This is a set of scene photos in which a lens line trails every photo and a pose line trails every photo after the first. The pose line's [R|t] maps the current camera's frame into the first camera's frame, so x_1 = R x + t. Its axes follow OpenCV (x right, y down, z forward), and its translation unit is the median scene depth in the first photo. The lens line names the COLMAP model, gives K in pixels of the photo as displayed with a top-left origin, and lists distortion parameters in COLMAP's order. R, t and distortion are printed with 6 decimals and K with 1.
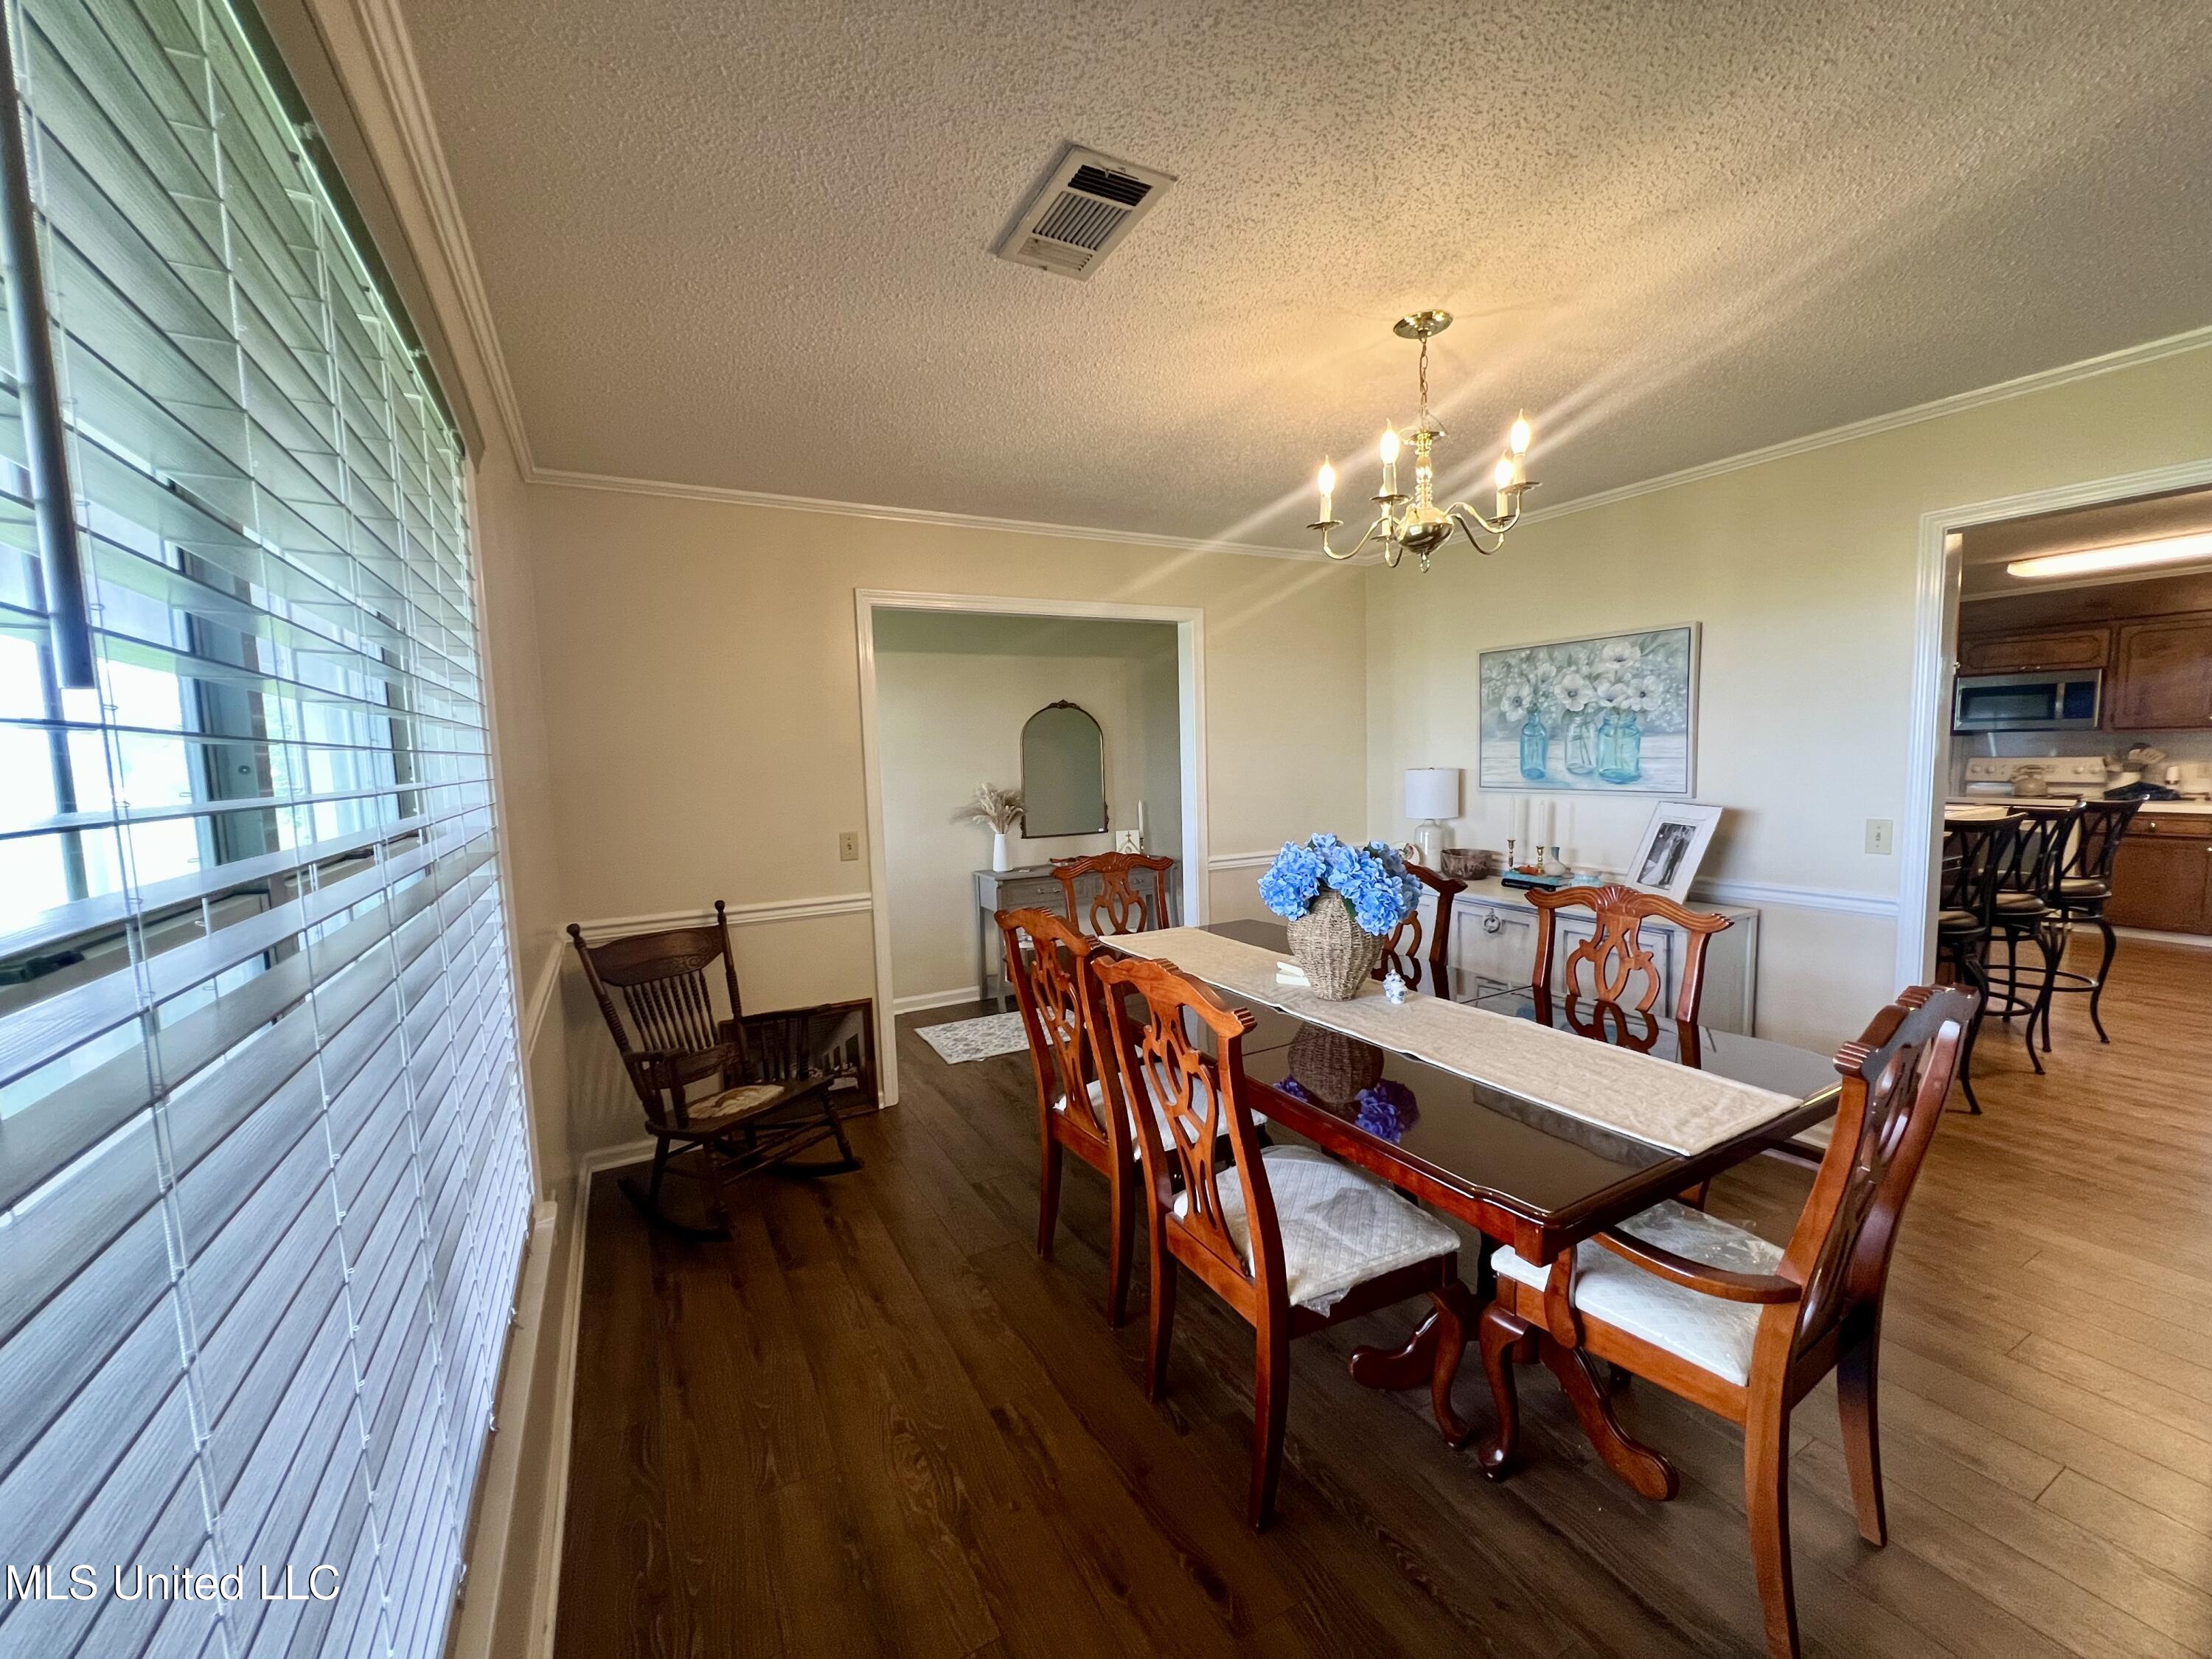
lens RADIAL K [[883.6, 0, 1108.2], [0, 883.6, 834.5], [0, 0, 1]] dist [-0.002094, -0.000124]
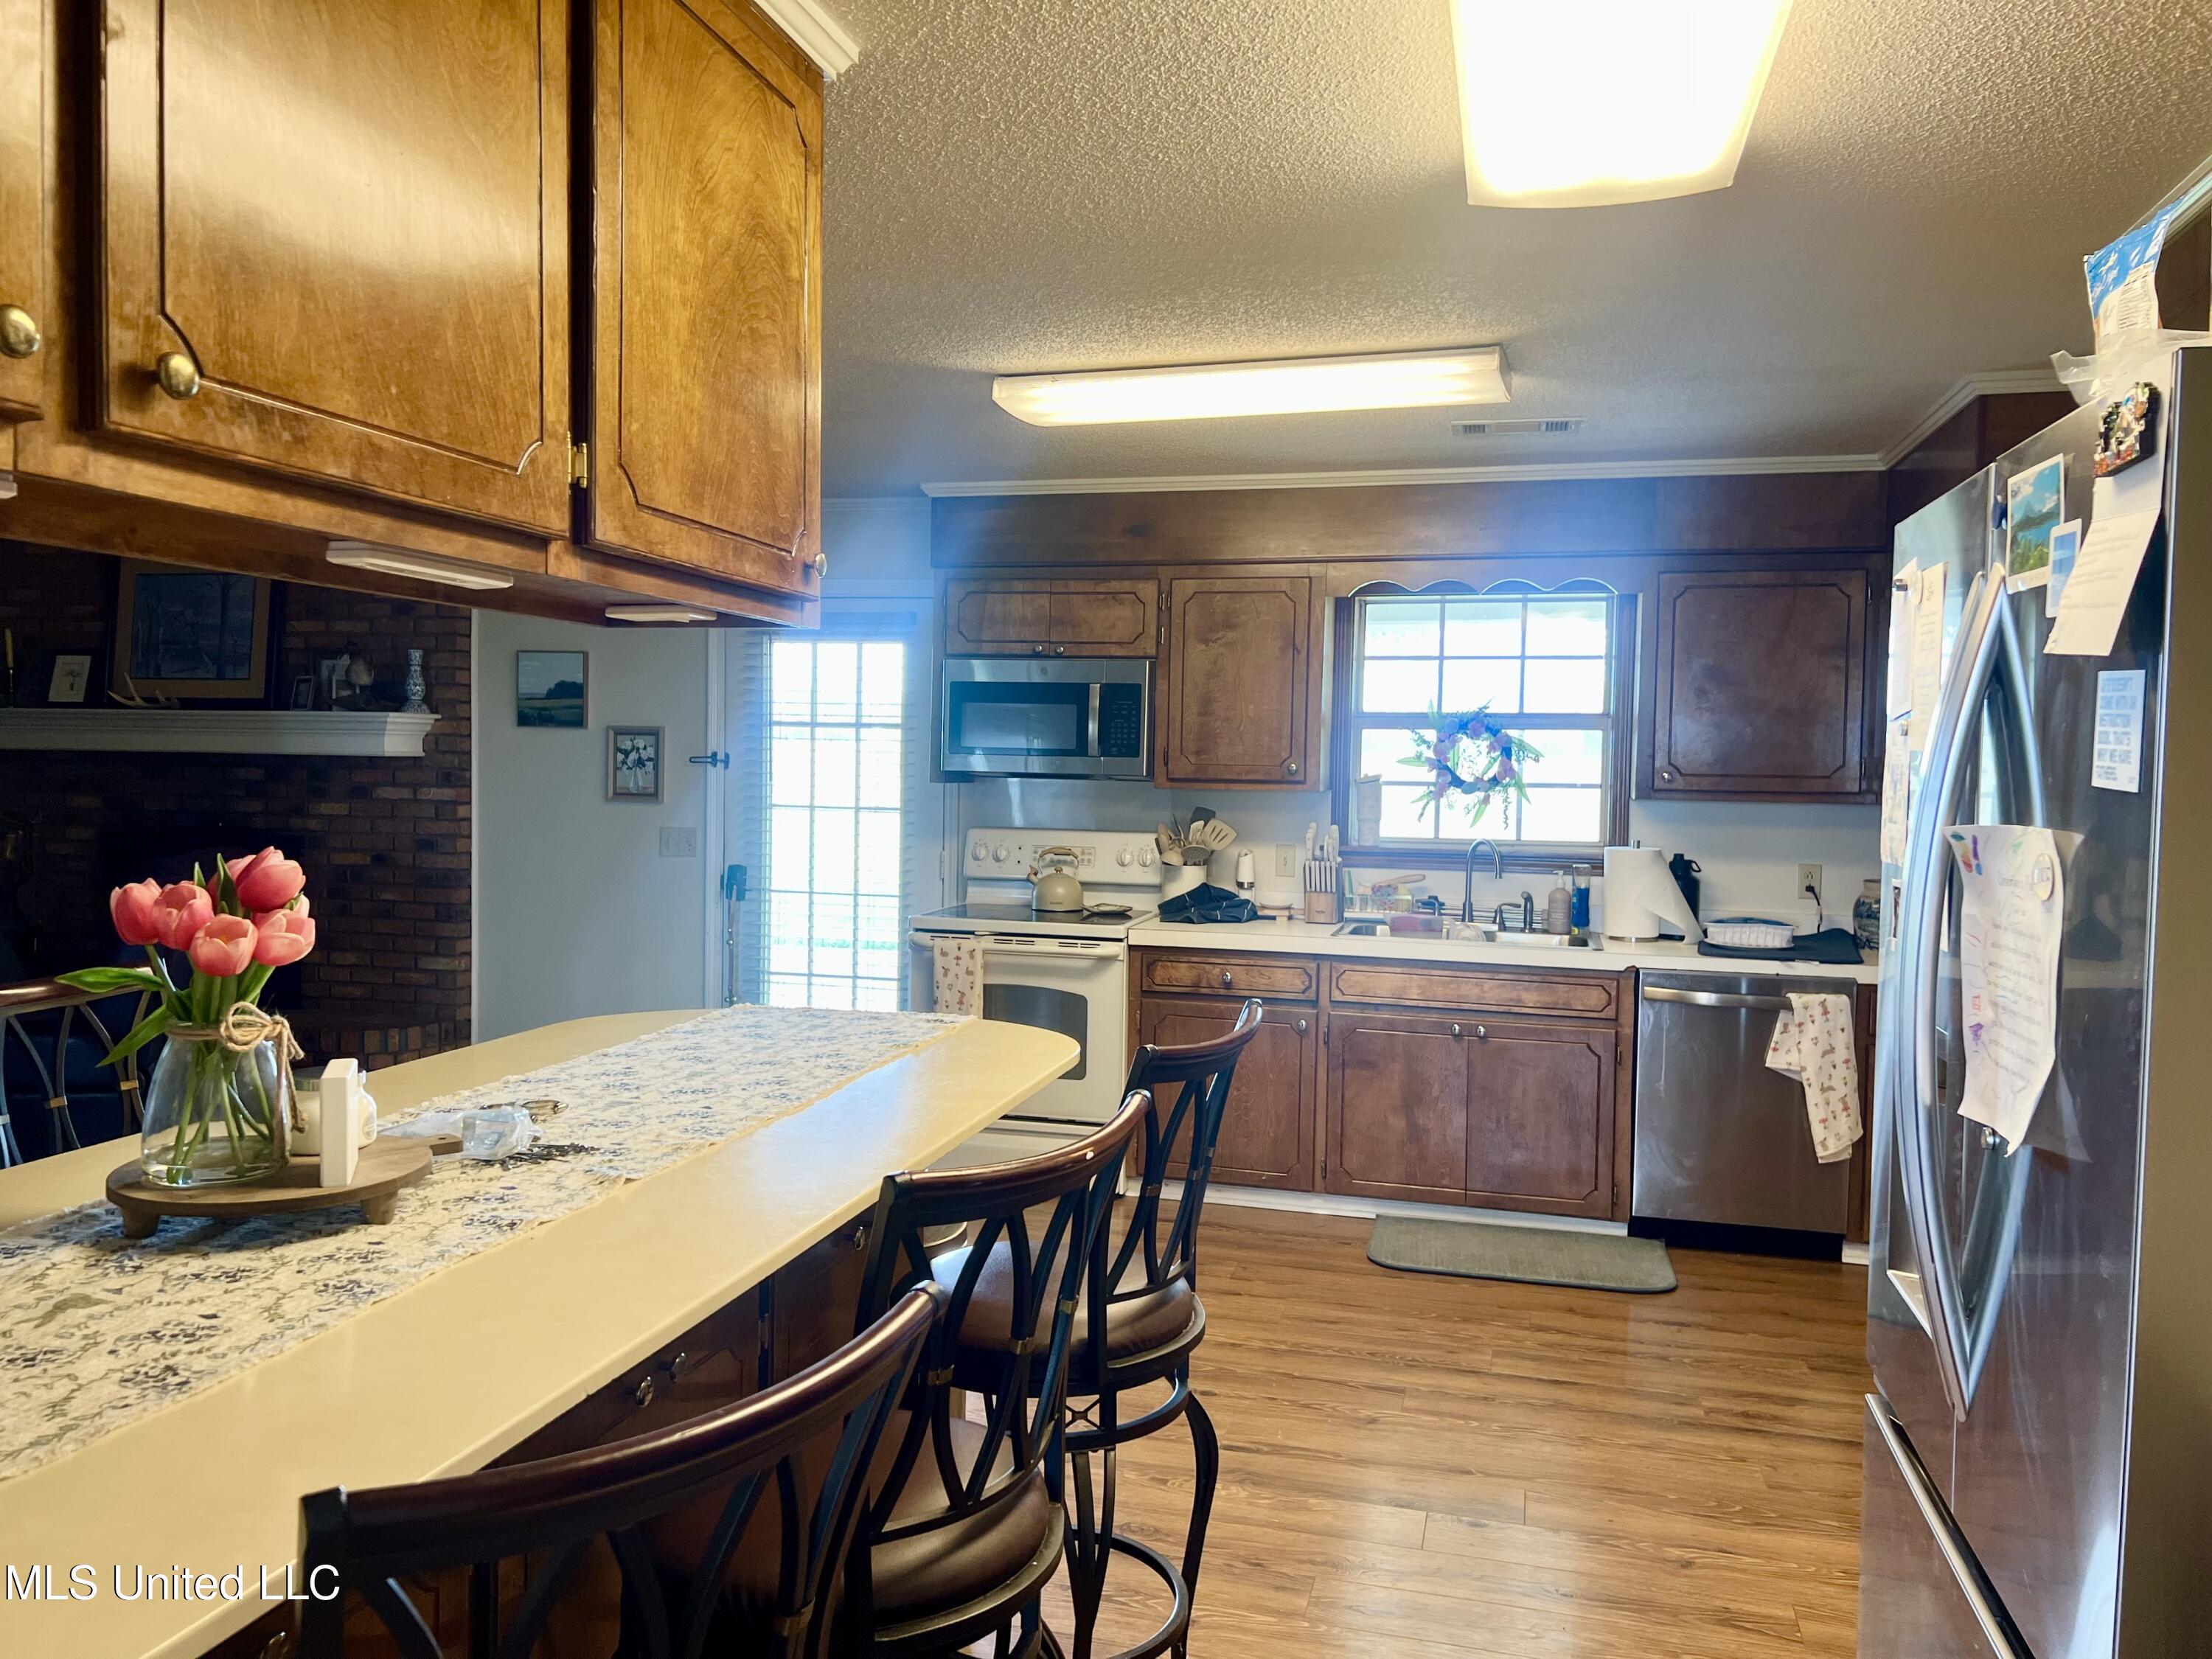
lens RADIAL K [[1661.0, 0, 1102.5], [0, 1661.0, 831.3], [0, 0, 1]] dist [0.008295, 0.003835]
pose [[0.683038, 0.015053, 0.730228, 0.416049], [0.029052, 0.998436, -0.047757, -0.045405], [-0.729805, 0.053835, 0.681533, 0.376252]]
